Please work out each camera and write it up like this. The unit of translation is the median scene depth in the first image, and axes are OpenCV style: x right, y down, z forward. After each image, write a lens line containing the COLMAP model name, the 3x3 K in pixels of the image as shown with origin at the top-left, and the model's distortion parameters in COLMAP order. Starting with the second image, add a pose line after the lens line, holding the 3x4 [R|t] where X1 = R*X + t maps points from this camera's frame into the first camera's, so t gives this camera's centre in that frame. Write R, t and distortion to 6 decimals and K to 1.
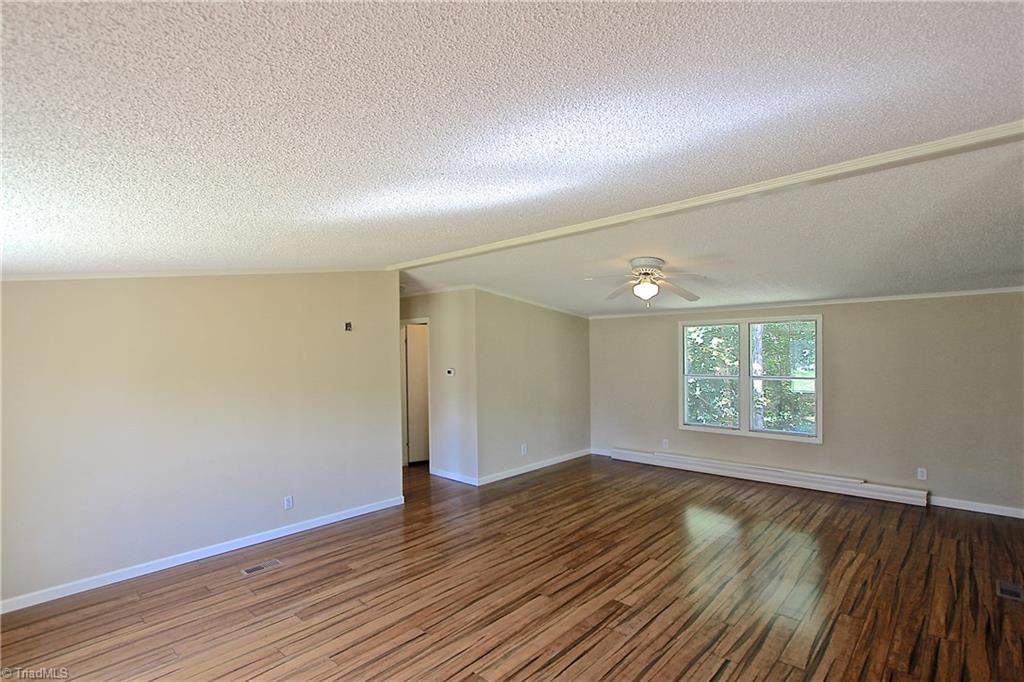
lens RADIAL K [[482.6, 0, 522.4], [0, 482.6, 341.1], [0, 0, 1]] dist [0.001164, 0.000021]
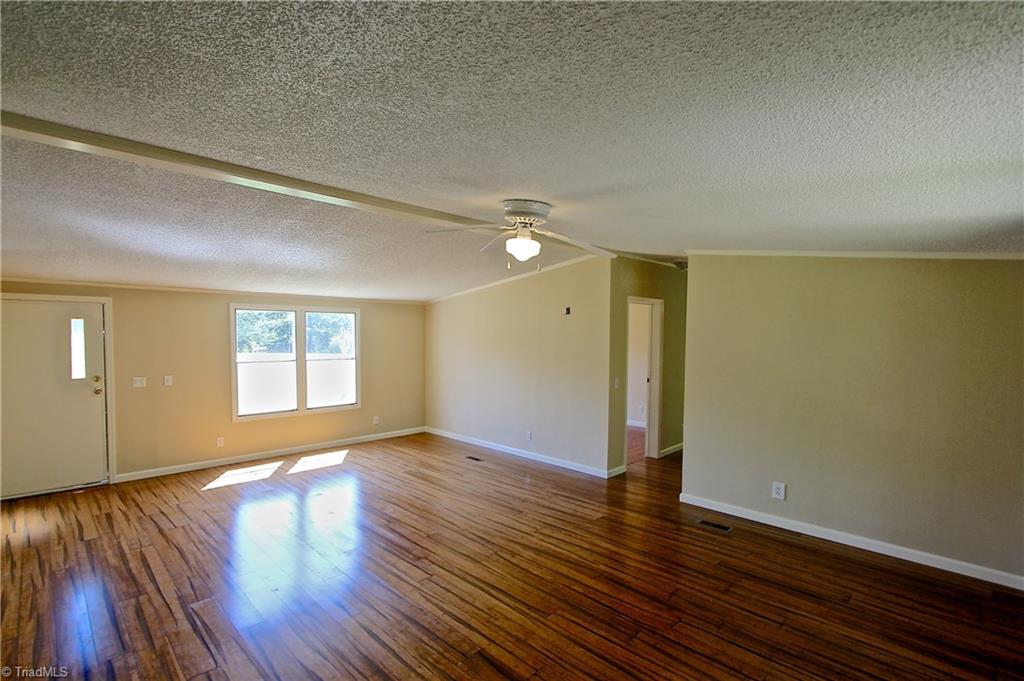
lens RADIAL K [[482.6, 0, 517.3], [0, 482.6, 343.0], [0, 0, 1]] dist [0.001164, 0.000021]
pose [[-0.036942, 0.030130, -0.998863, 1.000080], [0.016691, 0.999425, 0.029529, 0.014350], [0.999178, -0.015581, -0.037424, 1.082659]]
